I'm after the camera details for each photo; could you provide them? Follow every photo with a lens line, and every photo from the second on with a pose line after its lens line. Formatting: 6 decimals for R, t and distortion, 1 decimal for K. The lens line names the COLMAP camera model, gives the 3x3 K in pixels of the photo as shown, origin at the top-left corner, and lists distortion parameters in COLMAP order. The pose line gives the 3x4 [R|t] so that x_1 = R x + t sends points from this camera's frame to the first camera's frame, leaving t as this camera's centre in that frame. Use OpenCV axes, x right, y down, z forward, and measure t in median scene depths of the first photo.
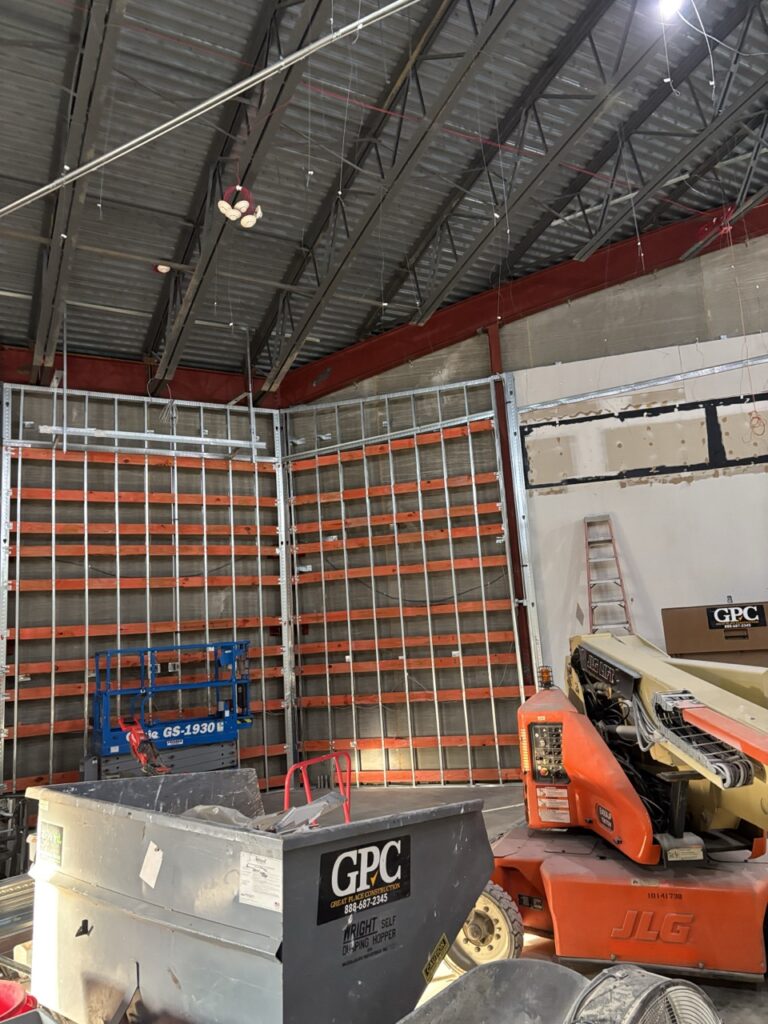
lens RADIAL K [[767.0, 0, 384.0], [0, 767.0, 516.7], [0, 0, 1]] dist [0.103836, -0.233298]
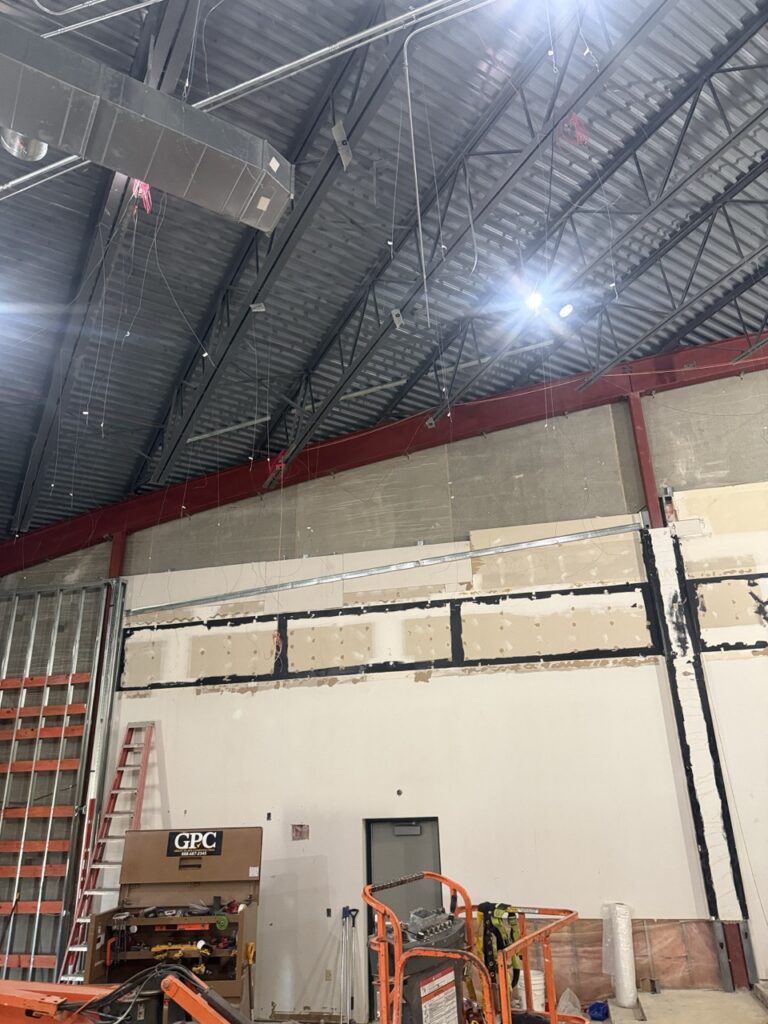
lens RADIAL K [[723.9, 0, 384.0], [0, 723.9, 512.0], [0, 0, 1]] dist [0.129002, -0.210224]
pose [[0.998355, 0.050799, 0.026588, 0.500153], [-0.043546, 0.973442, -0.224754, -0.063427], [-0.037299, 0.223226, 0.974053, -0.019693]]
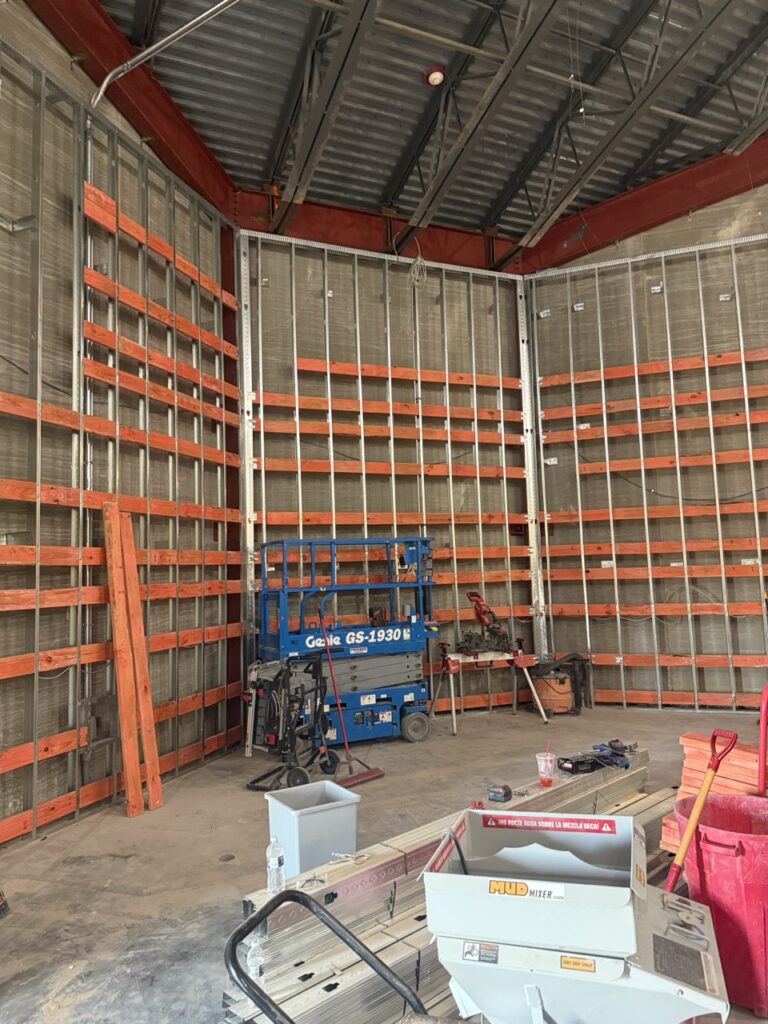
lens RADIAL K [[723.9, 0, 384.0], [0, 723.9, 512.0], [0, 0, 1]] dist [0.129002, -0.210224]
pose [[0.995875, 0.026881, -0.086668, -0.233668], [-0.019430, 0.996132, 0.085700, 0.062167], [0.088636, -0.083663, 0.992544, 0.166253]]
